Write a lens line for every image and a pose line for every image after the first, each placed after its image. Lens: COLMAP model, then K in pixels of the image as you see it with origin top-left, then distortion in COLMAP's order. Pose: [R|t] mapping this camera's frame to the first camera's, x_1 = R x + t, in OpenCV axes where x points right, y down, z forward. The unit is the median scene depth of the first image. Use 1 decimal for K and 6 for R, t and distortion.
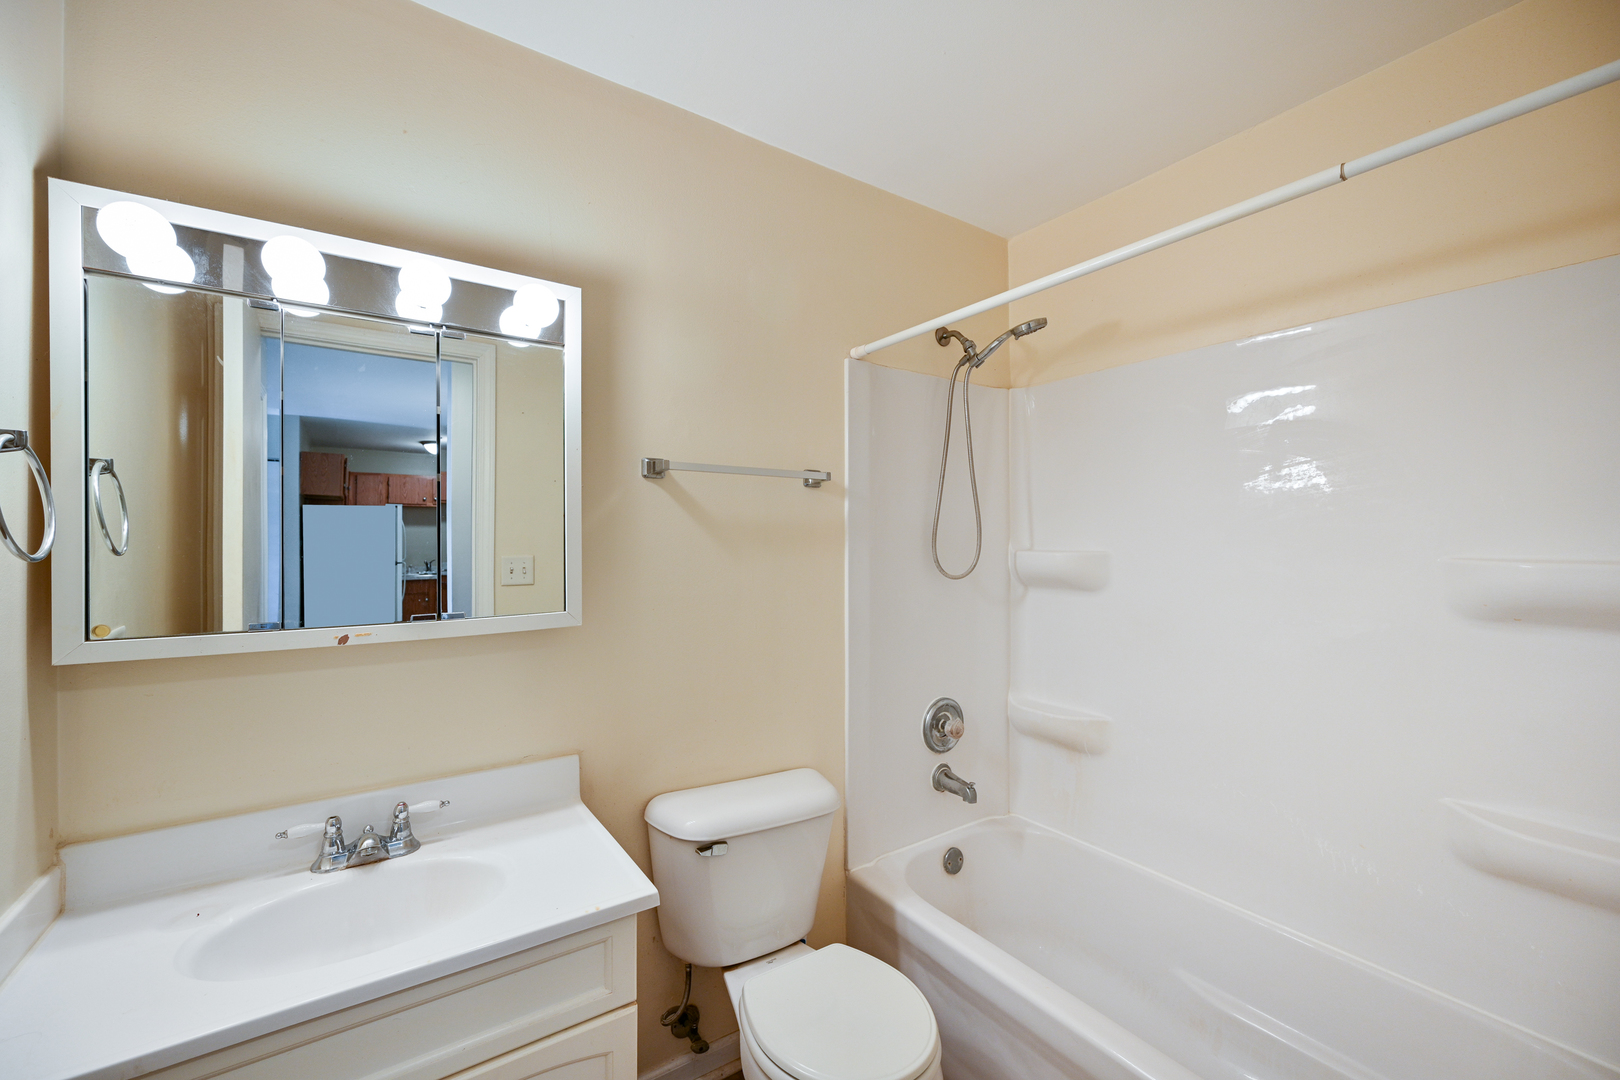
lens RADIAL K [[656.8, 0, 818.2], [0, 656.8, 540.3], [0, 0, 1]] dist [-0.000851, -0.000674]
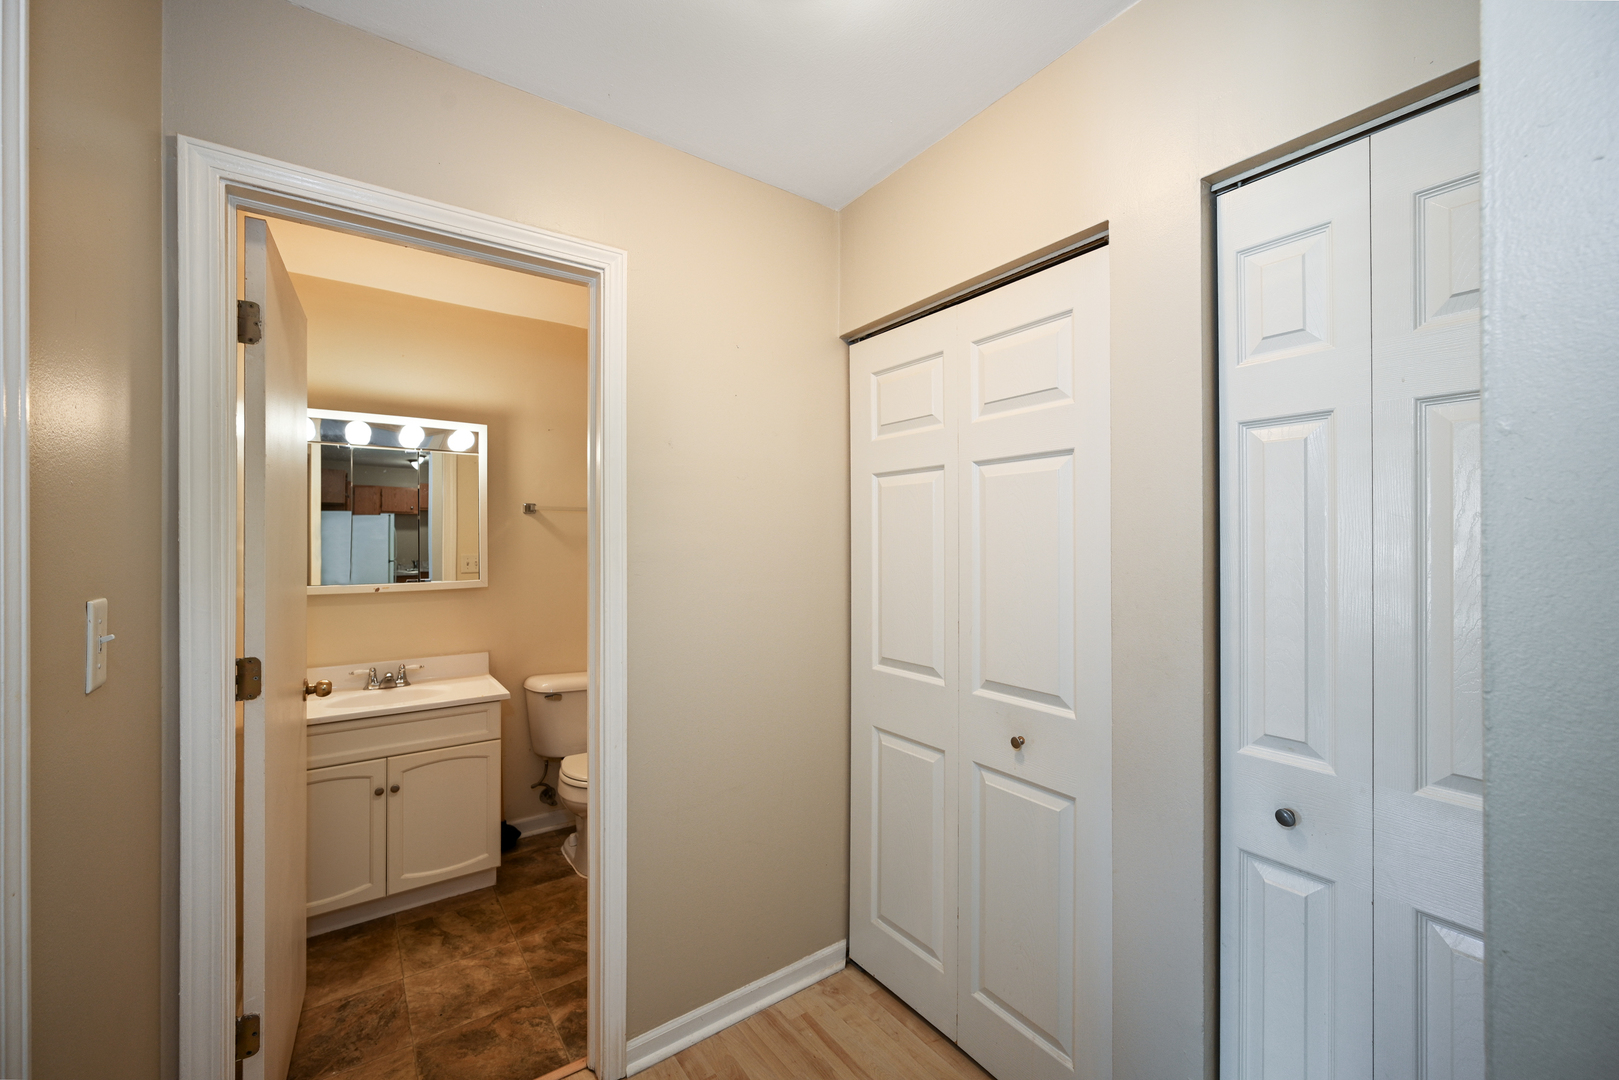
lens RADIAL K [[656.4, 0, 802.1], [0, 656.4, 539.8], [0, 0, 1]] dist [-0.000851, -0.000674]
pose [[0.999995, -0.001089, -0.002993, 0.613879], [0.001090, 0.999999, 0.000389, -0.017475], [0.002992, -0.000392, 0.999995, -1.029331]]
